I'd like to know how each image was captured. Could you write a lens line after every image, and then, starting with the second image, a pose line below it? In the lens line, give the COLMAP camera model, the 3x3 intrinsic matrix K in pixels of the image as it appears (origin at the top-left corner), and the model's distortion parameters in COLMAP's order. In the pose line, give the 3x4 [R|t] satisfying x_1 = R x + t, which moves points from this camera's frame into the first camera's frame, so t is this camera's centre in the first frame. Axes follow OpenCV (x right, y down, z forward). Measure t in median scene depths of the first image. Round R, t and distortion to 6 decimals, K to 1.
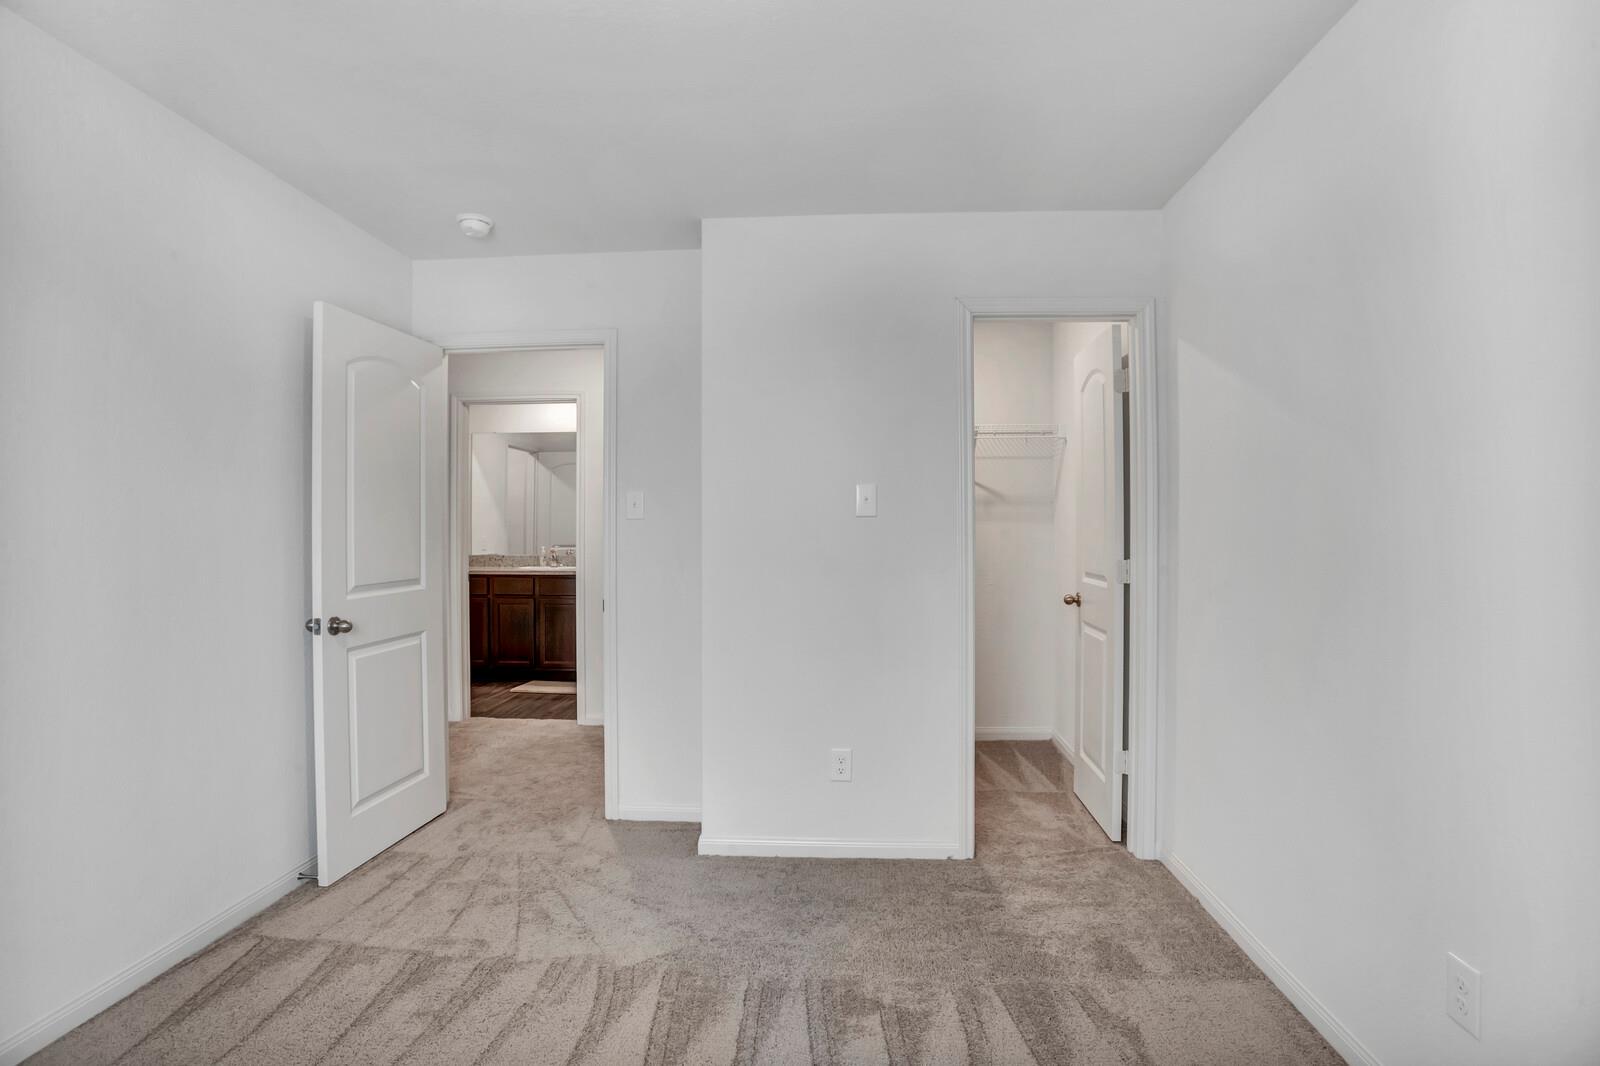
lens RADIAL K [[787.3, 0, 800.3], [0, 787.3, 530.3], [0, 0, 1]] dist [-0.039999, 0.003082]
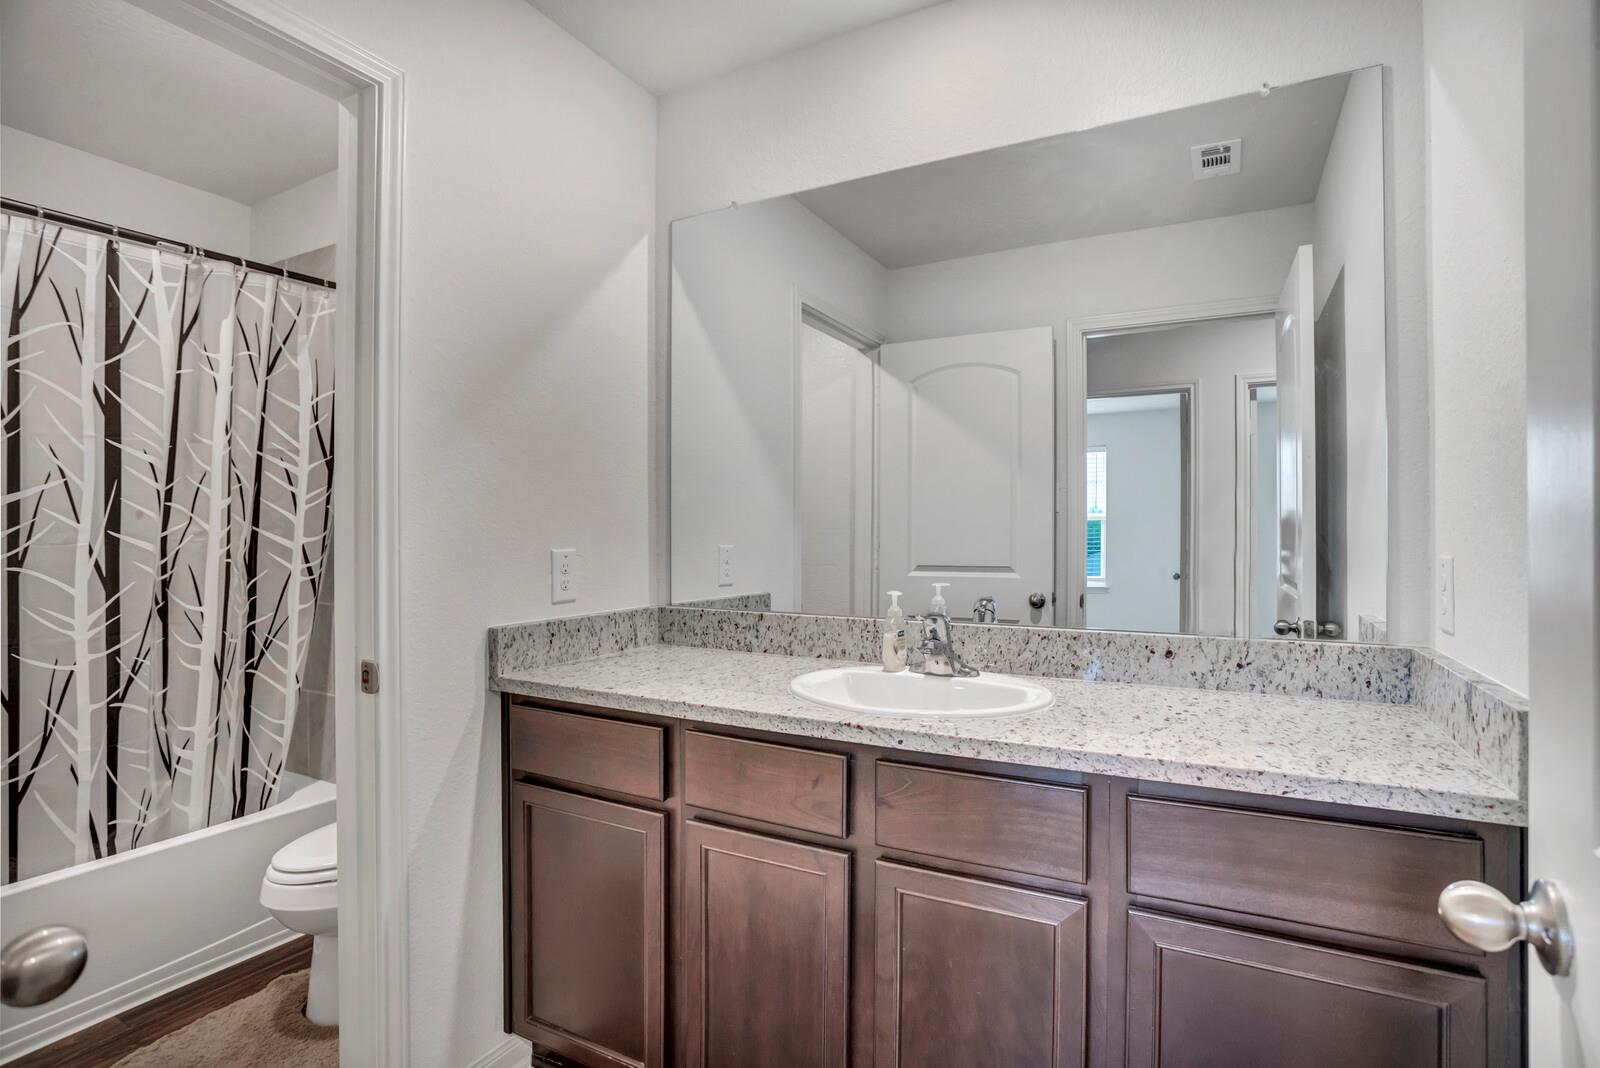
lens RADIAL K [[787.3, 0, 799.6], [0, 787.3, 533.0], [0, 0, 1]] dist [-0.039999, 0.003082]
pose [[0.911692, 0.005456, -0.410839, -0.225480], [-0.008665, 0.999945, -0.005951, 0.004176], [0.410783, 0.008986, 0.911689, 0.676750]]
